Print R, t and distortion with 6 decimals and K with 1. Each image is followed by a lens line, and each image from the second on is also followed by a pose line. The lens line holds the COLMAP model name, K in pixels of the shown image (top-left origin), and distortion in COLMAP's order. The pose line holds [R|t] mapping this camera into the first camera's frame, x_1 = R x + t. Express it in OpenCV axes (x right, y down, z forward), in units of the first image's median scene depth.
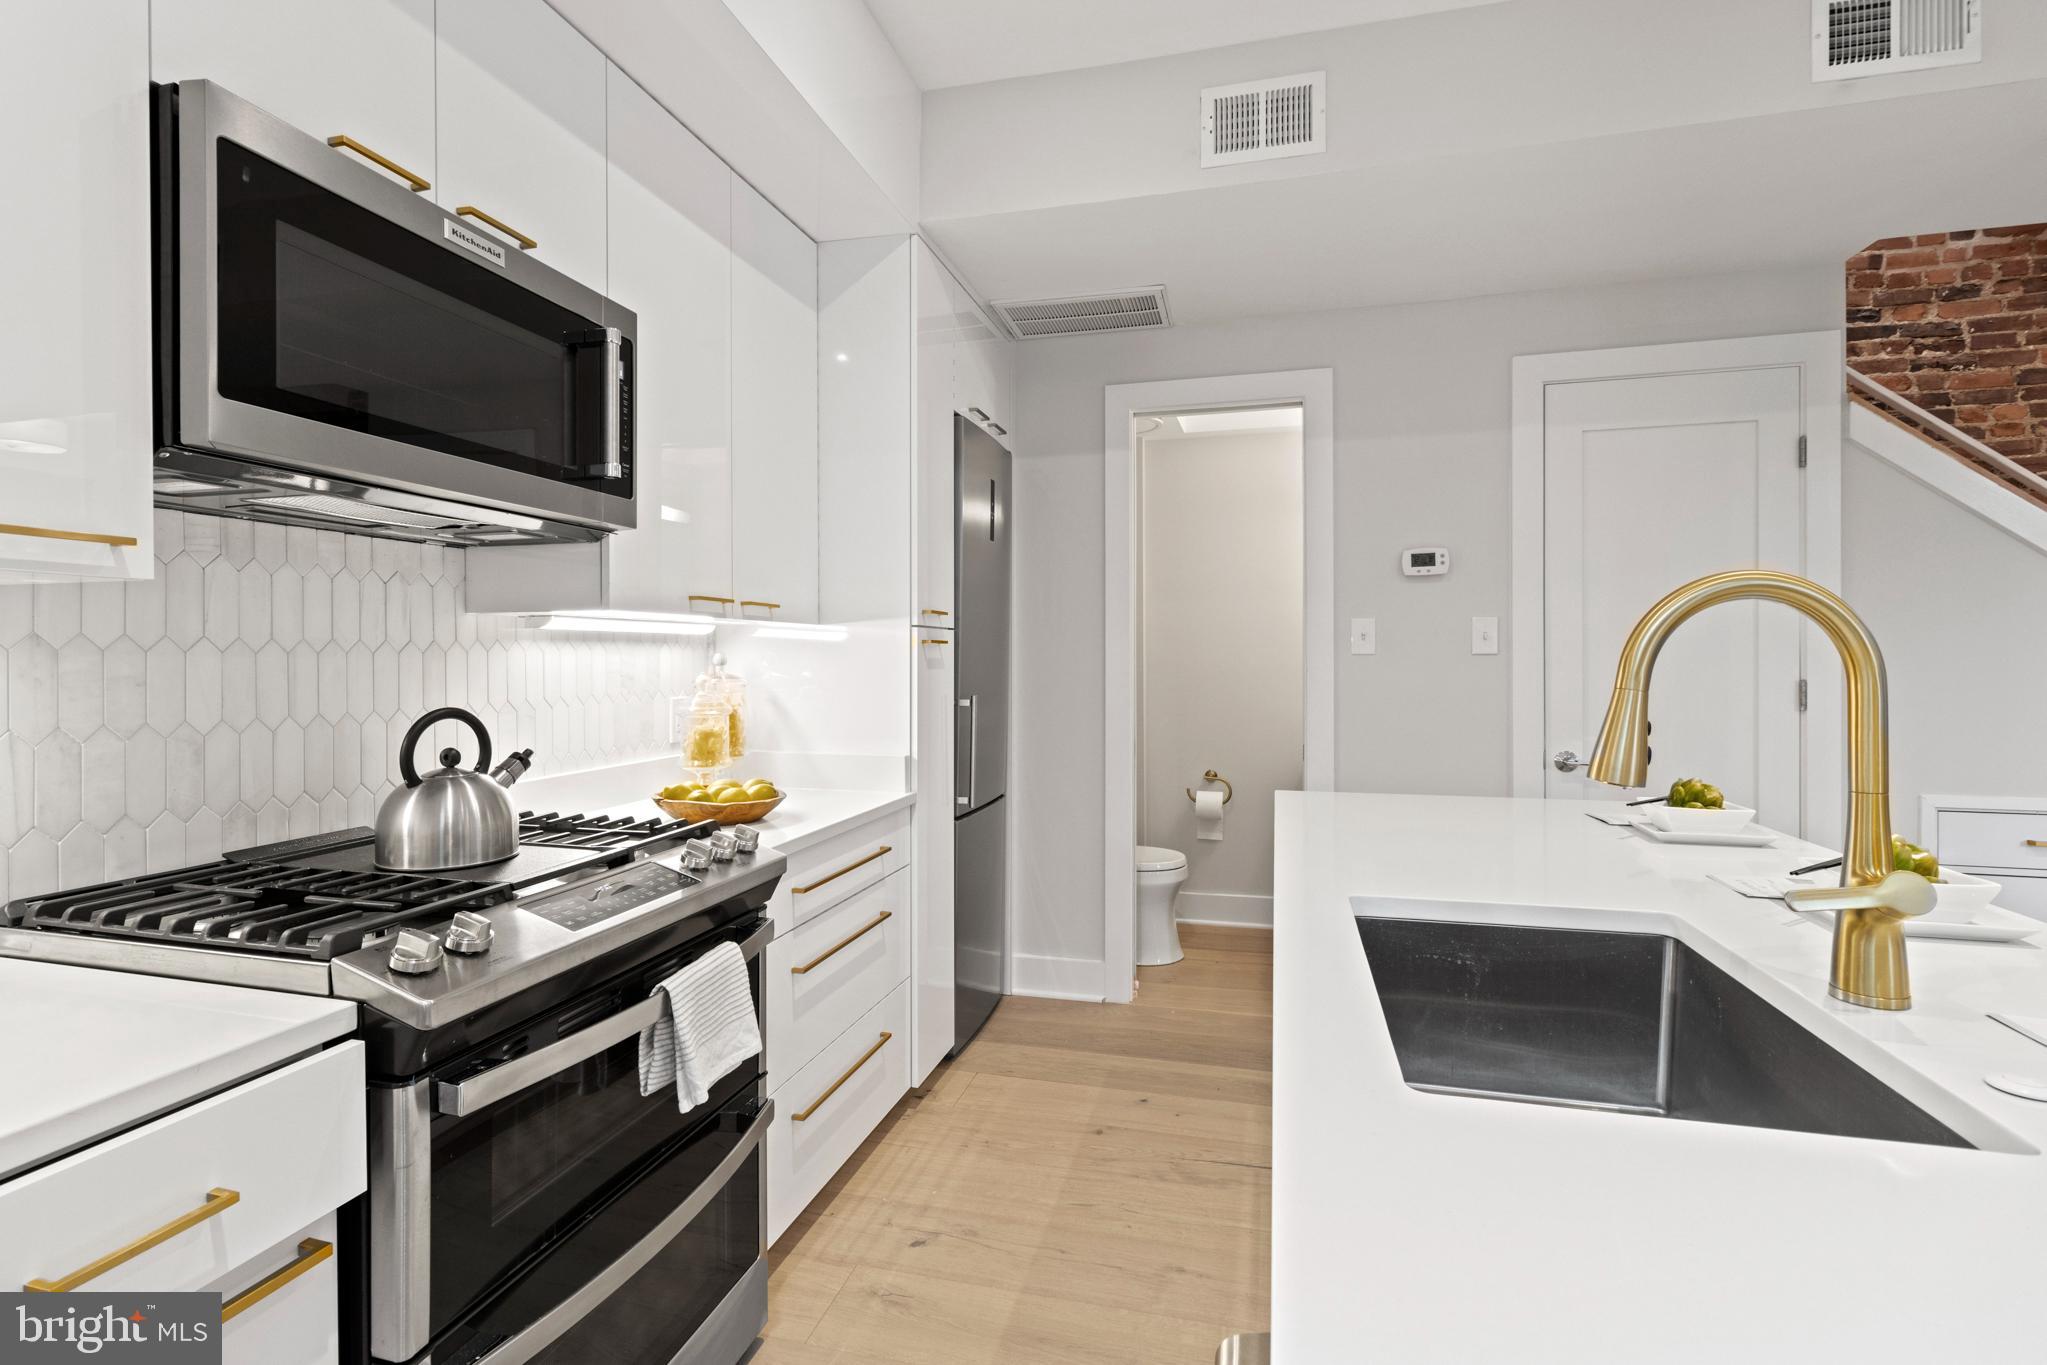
lens RADIAL K [[954.2, 0, 1023.0], [0, 954.2, 661.7], [0, 0, 1]] dist [0.007318, -0.000121]
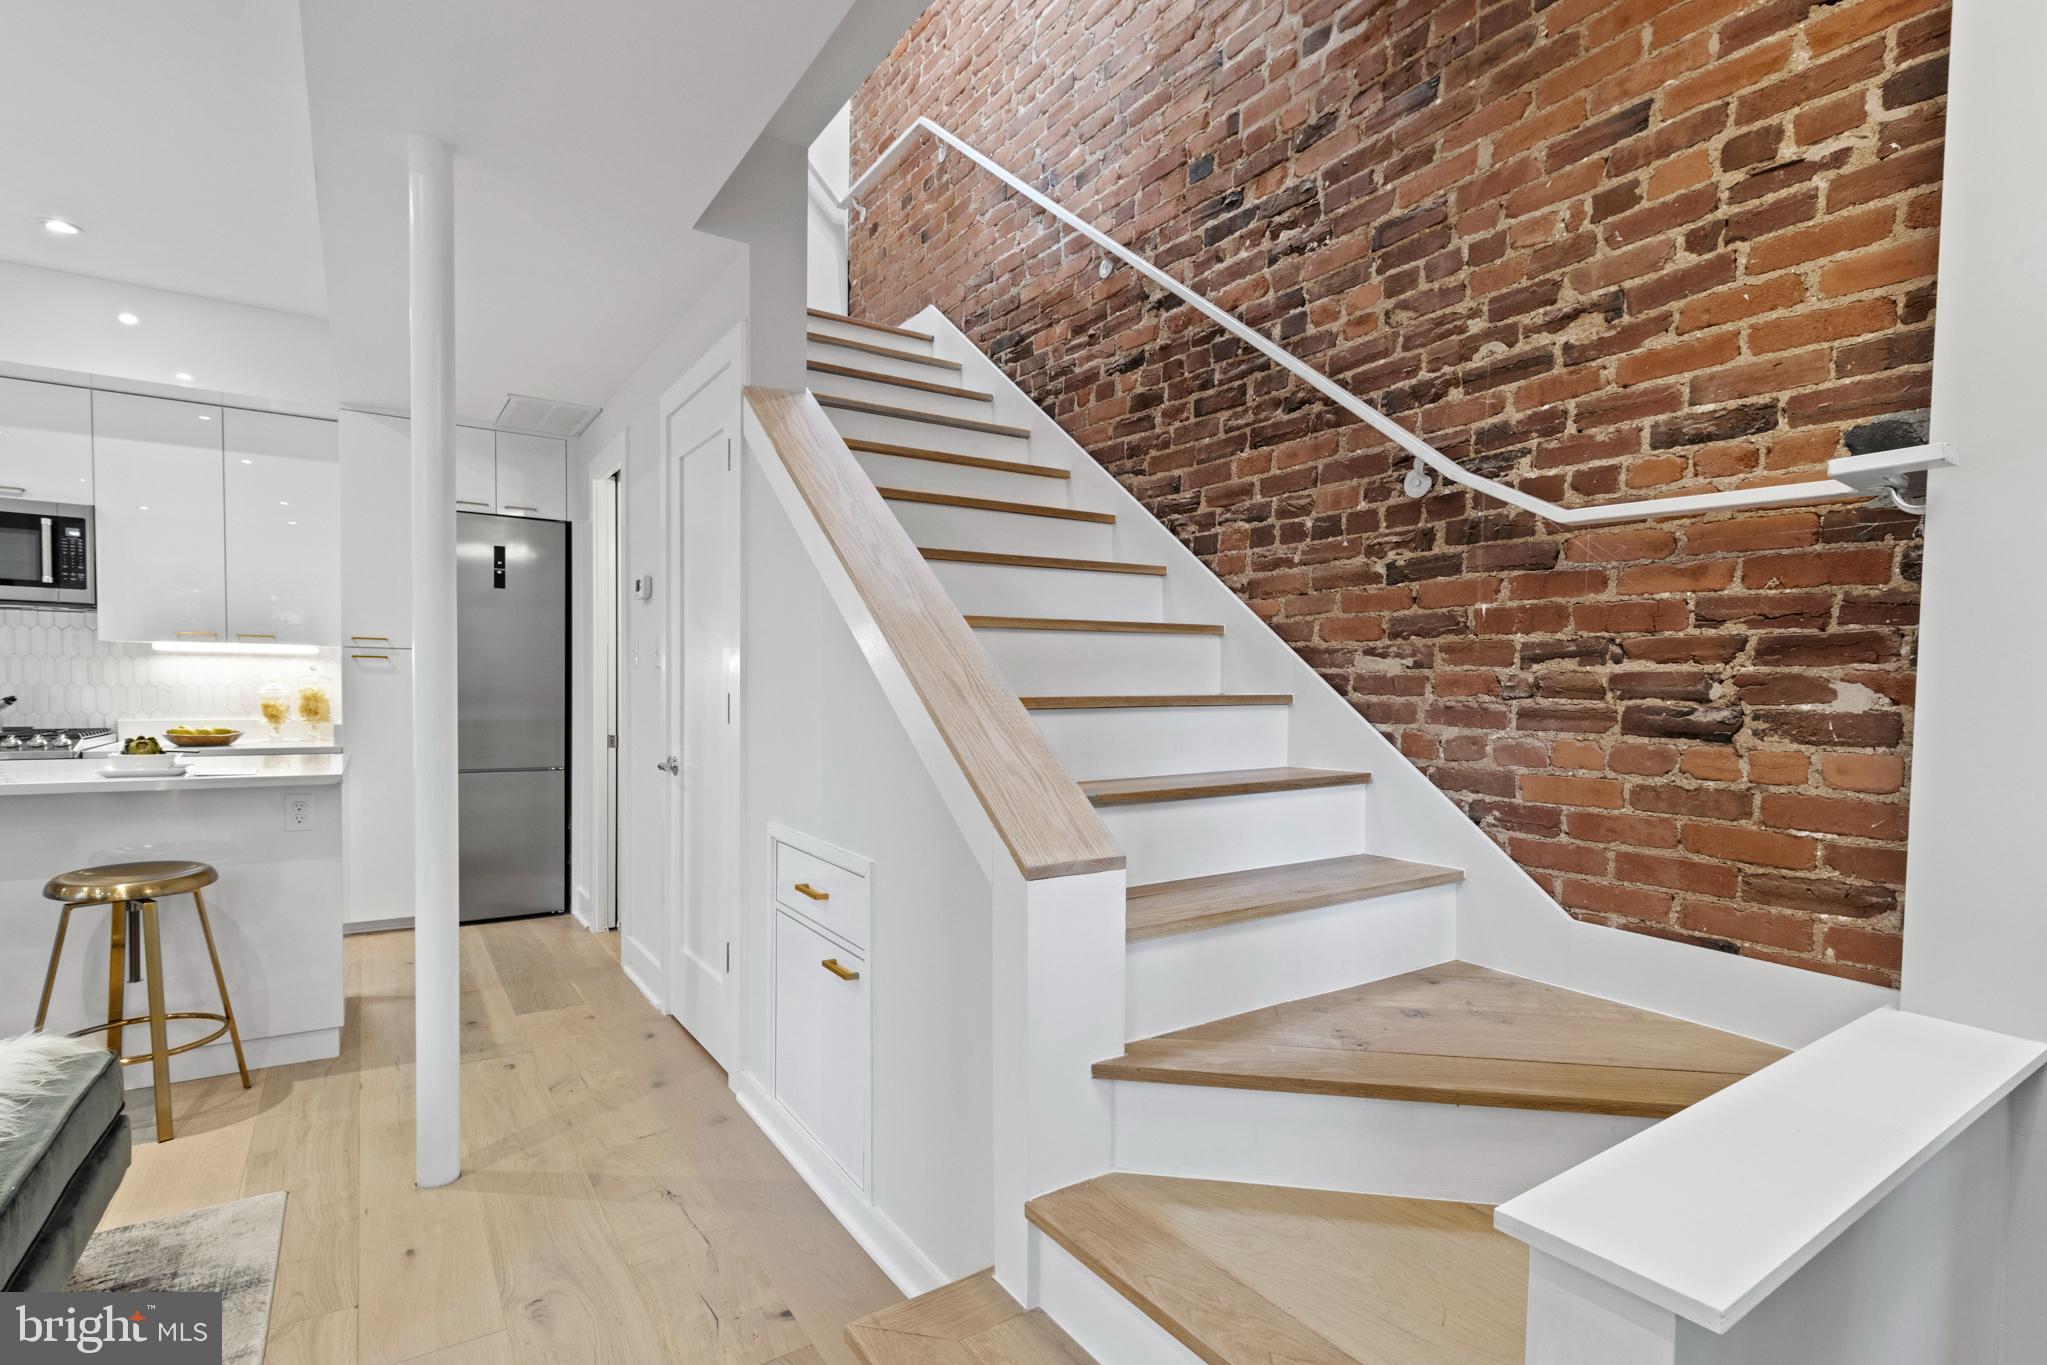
lens RADIAL K [[954.2, 0, 1013.0], [0, 954.2, 695.3], [0, 0, 1]] dist [0.007318, -0.000121]
pose [[0.743334, 0.026239, -0.668406, 1.274556], [-0.018413, 0.999654, 0.018765, -0.003737], [0.668667, -0.001641, 0.743560, 0.369861]]
